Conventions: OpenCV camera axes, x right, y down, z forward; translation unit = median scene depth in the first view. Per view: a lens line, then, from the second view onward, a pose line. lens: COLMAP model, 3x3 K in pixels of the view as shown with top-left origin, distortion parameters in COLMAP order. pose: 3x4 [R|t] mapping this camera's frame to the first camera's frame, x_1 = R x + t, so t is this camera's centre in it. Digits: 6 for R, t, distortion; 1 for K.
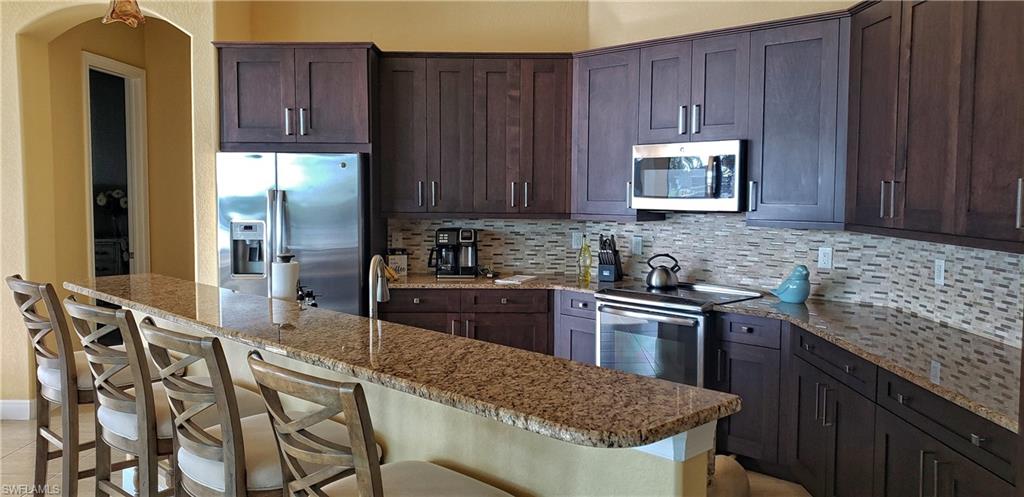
lens RADIAL K [[779.8, 0, 512.0], [0, 779.8, 248.5], [0, 0, 1]] dist [0.122970, -0.166783]
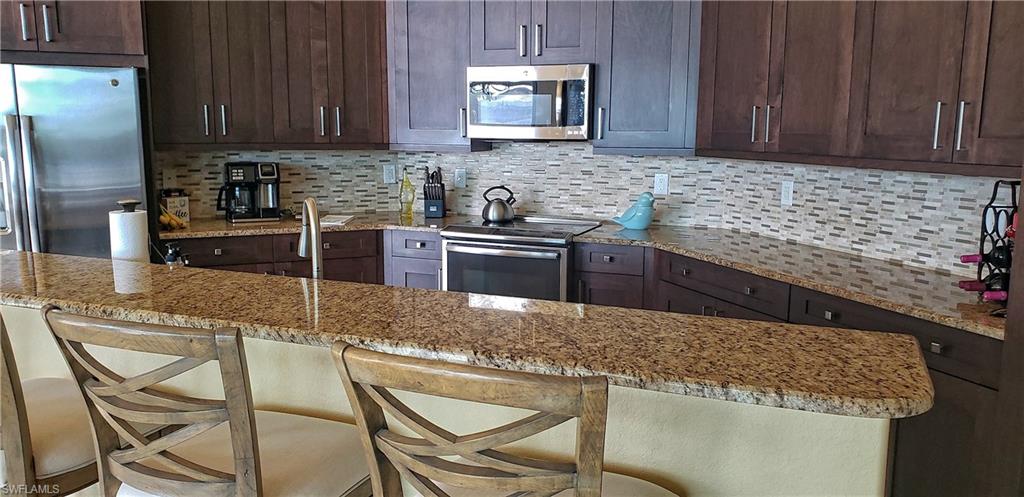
lens RADIAL K [[792.6, 0, 509.8], [0, 792.6, 243.4], [0, 0, 1]] dist [0.053018, -0.054970]
pose [[0.922652, -0.059621, 0.380997, -0.171368], [0.029896, 0.996062, 0.083473, -0.003033], [-0.384473, -0.065626, 0.920801, 0.120803]]
